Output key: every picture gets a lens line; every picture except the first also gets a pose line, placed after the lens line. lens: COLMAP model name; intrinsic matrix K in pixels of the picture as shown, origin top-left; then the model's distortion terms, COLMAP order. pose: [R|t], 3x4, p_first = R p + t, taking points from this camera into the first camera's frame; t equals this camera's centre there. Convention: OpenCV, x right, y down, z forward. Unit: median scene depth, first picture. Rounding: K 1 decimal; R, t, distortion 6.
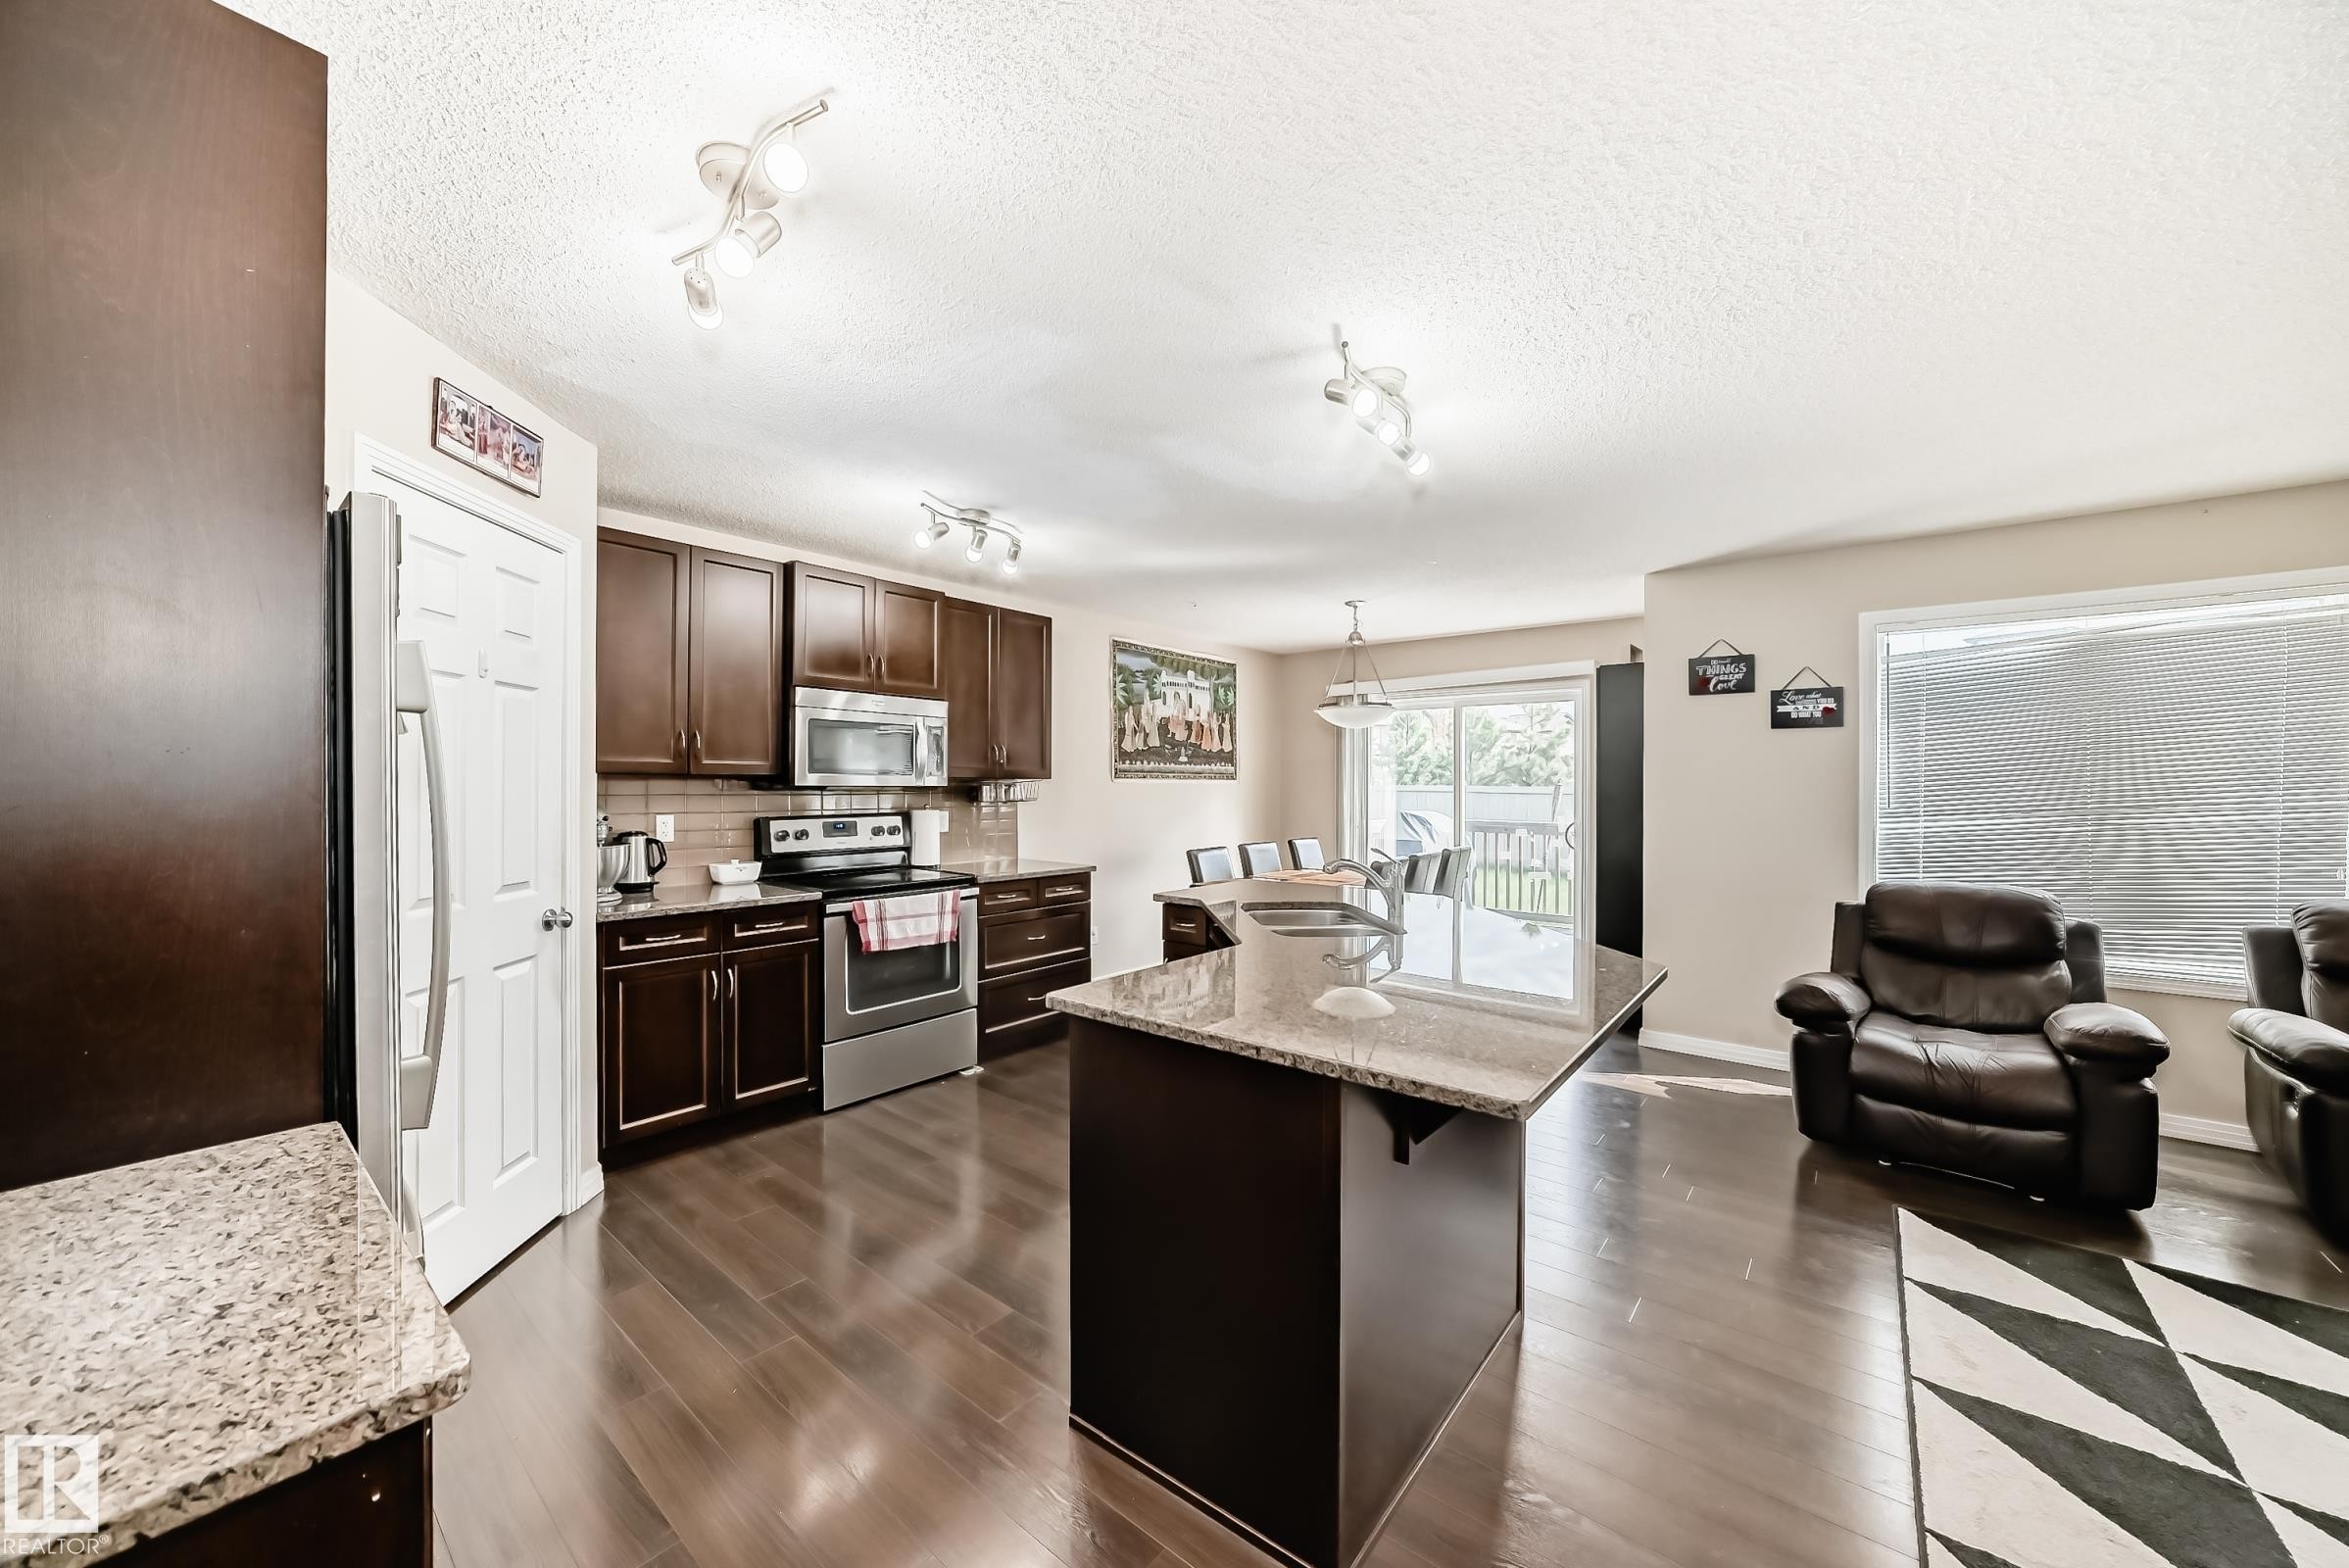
lens RADIAL K [[851.2, 0, 1190.8], [0, 851.2, 782.1], [0, 0, 1]] dist [-0.019641, 0.005311]
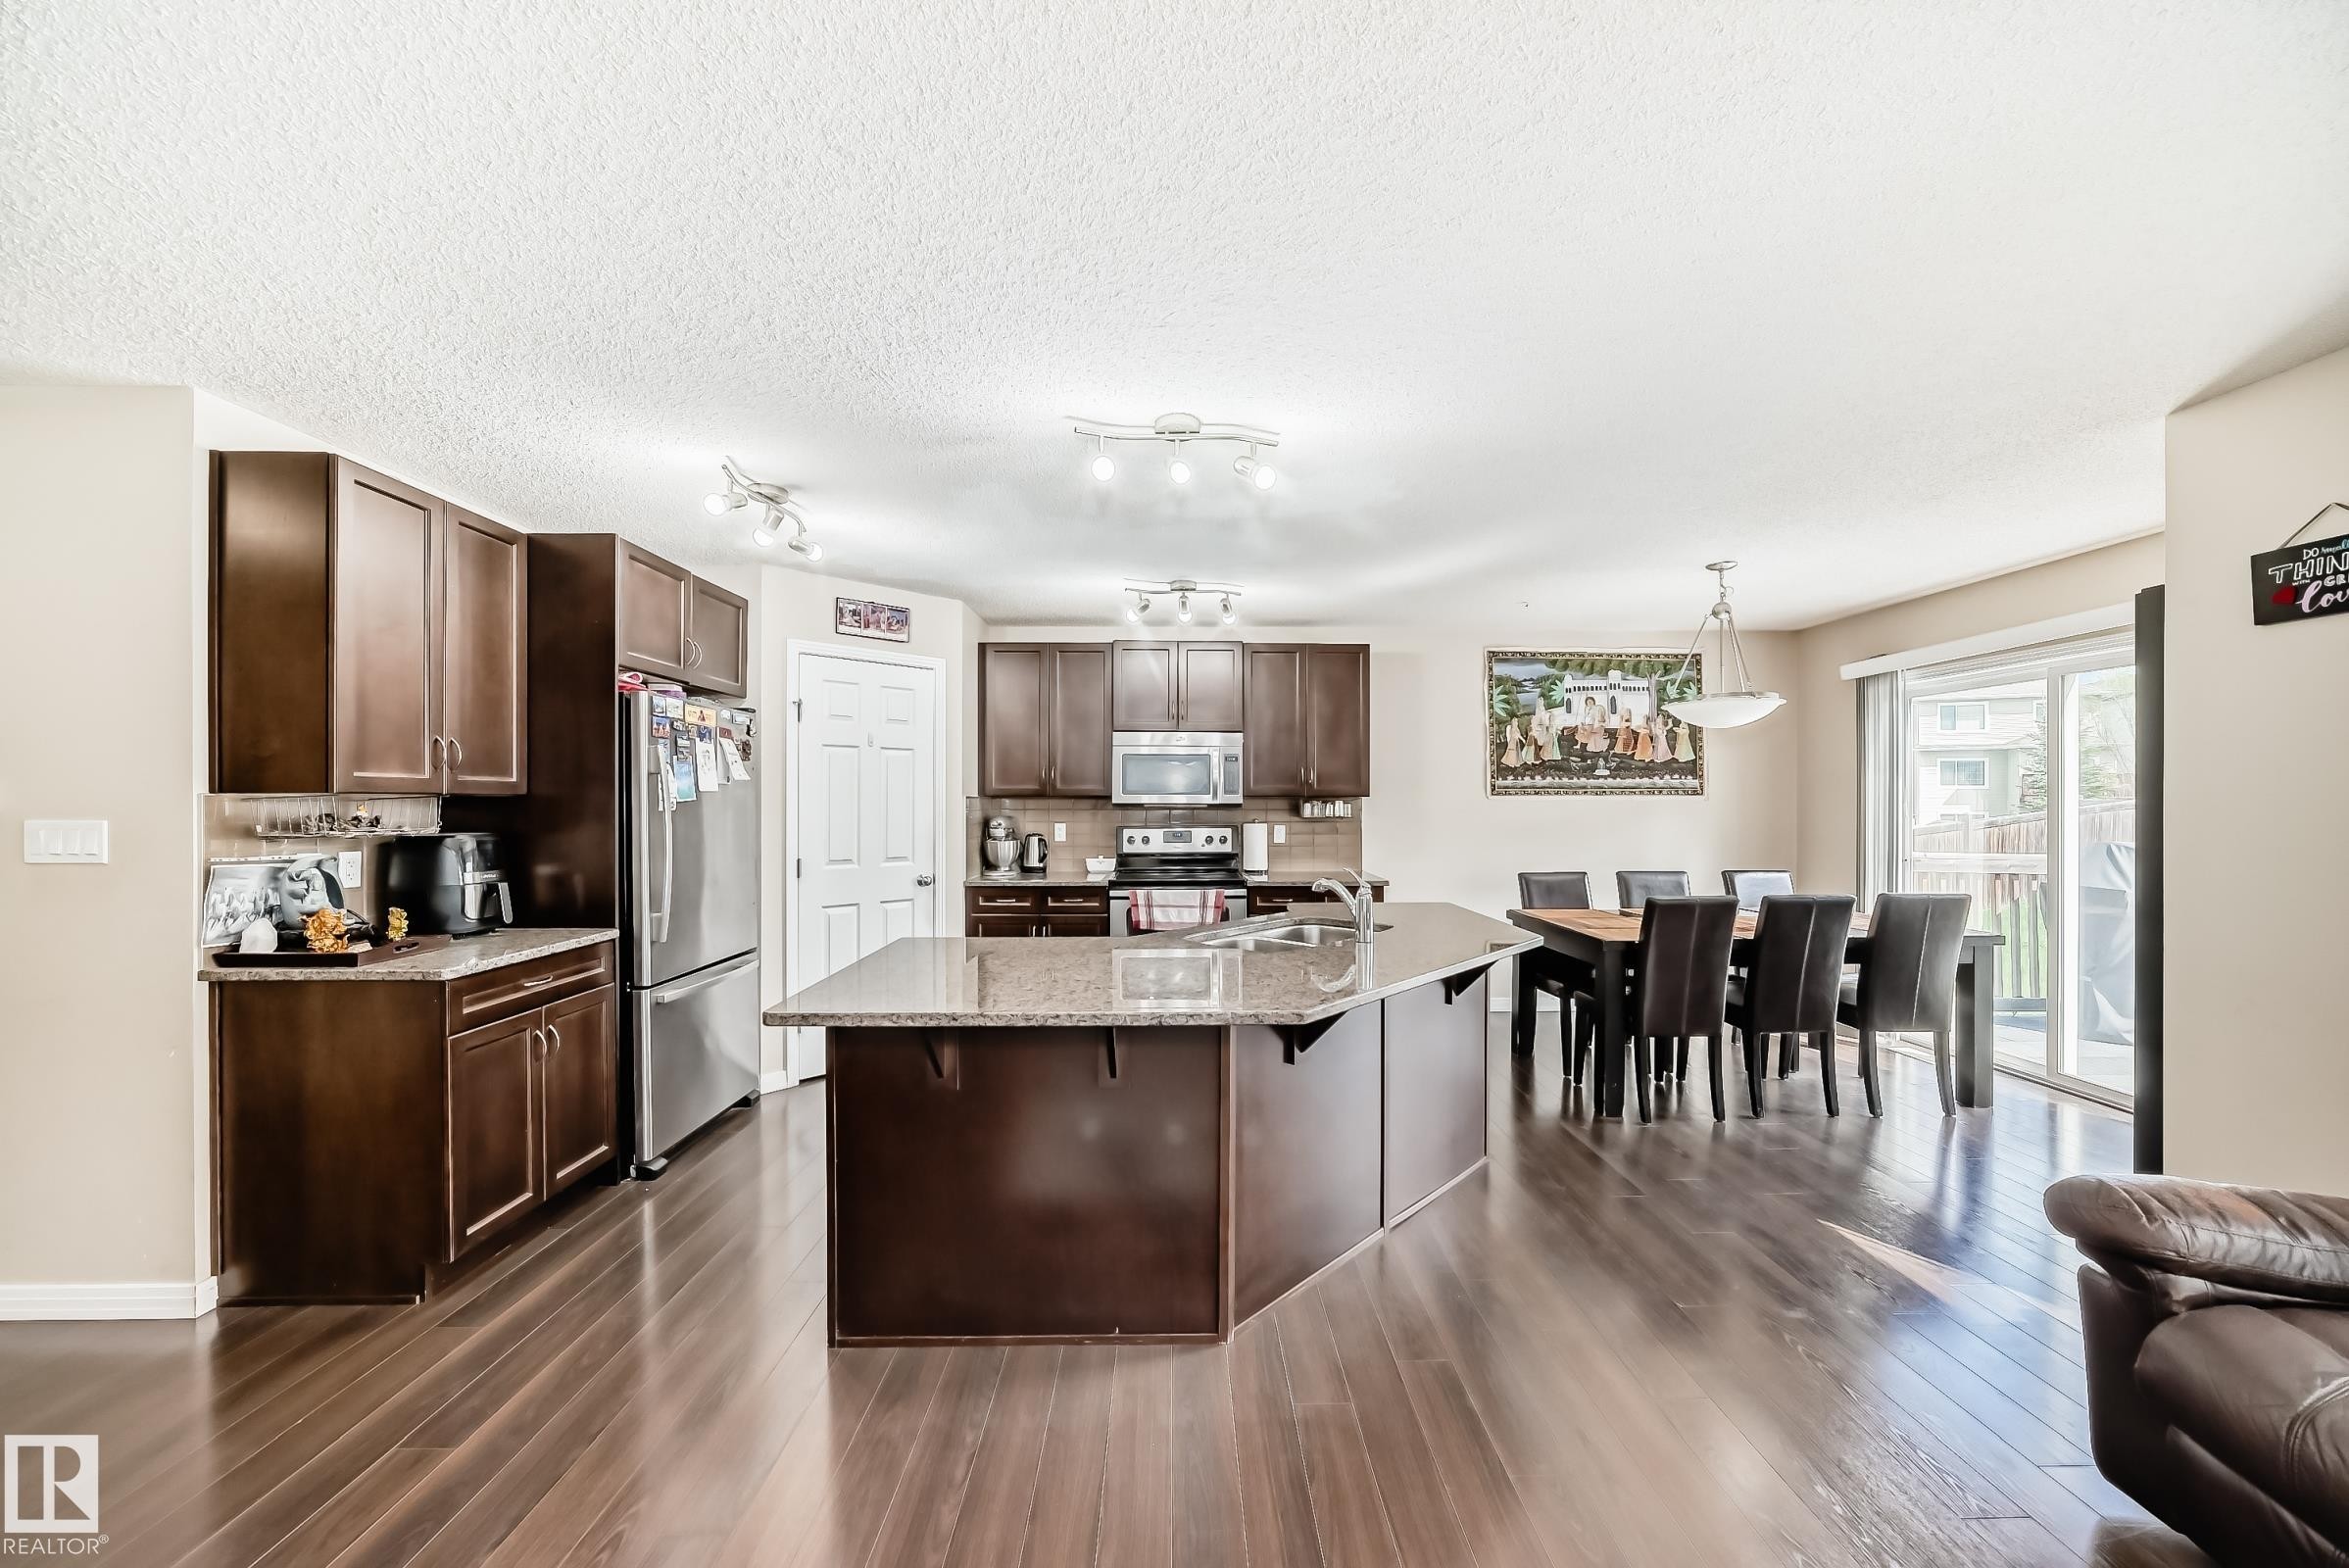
lens RADIAL K [[851.2, 0, 1188.5], [0, 851.2, 797.7], [0, 0, 1]] dist [-0.019641, 0.005311]
pose [[0.642536, -0.007455, -0.766219, 0.607578], [0.004296, 0.999972, -0.006126, 0.003392], [0.766243, 0.000645, 0.642551, 0.182790]]
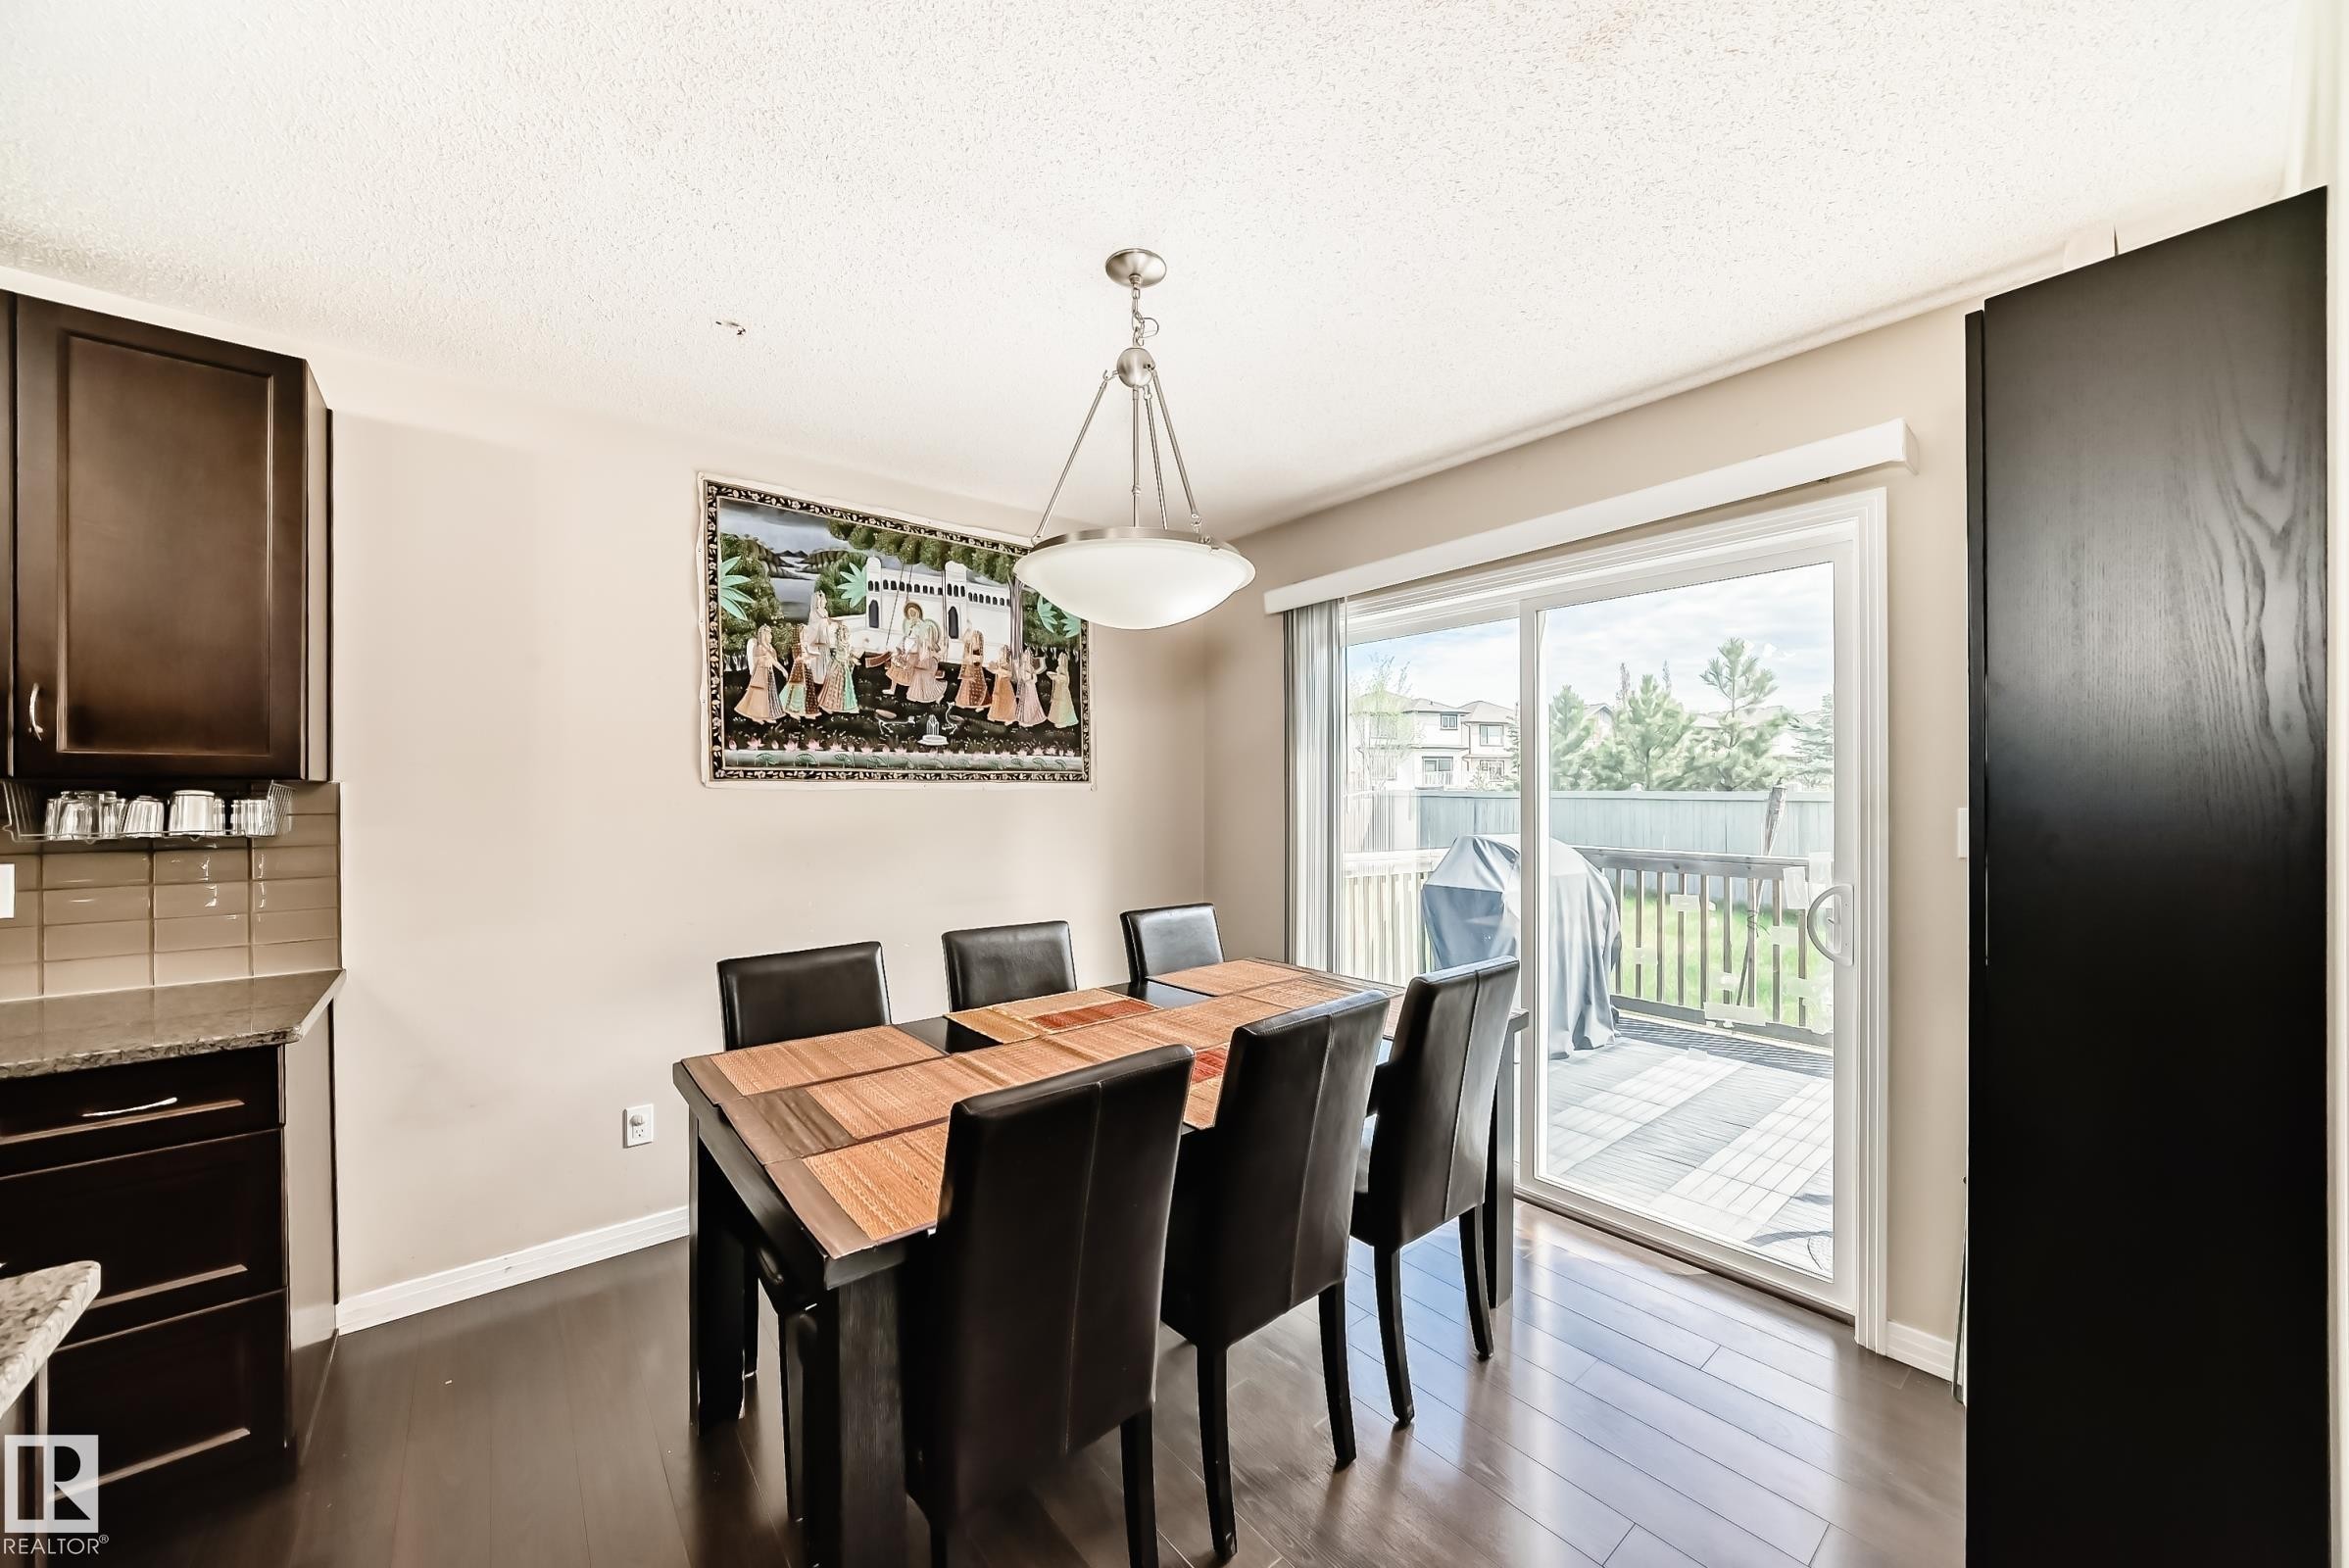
lens RADIAL K [[851.2, 0, 1188.0], [0, 851.2, 787.1], [0, 0, 1]] dist [-0.019641, 0.005311]
pose [[0.981005, -0.008624, -0.193792, 0.363528], [0.007909, 0.999959, -0.004461, 0.005286], [0.193822, 0.002843, 0.981033, 0.862882]]
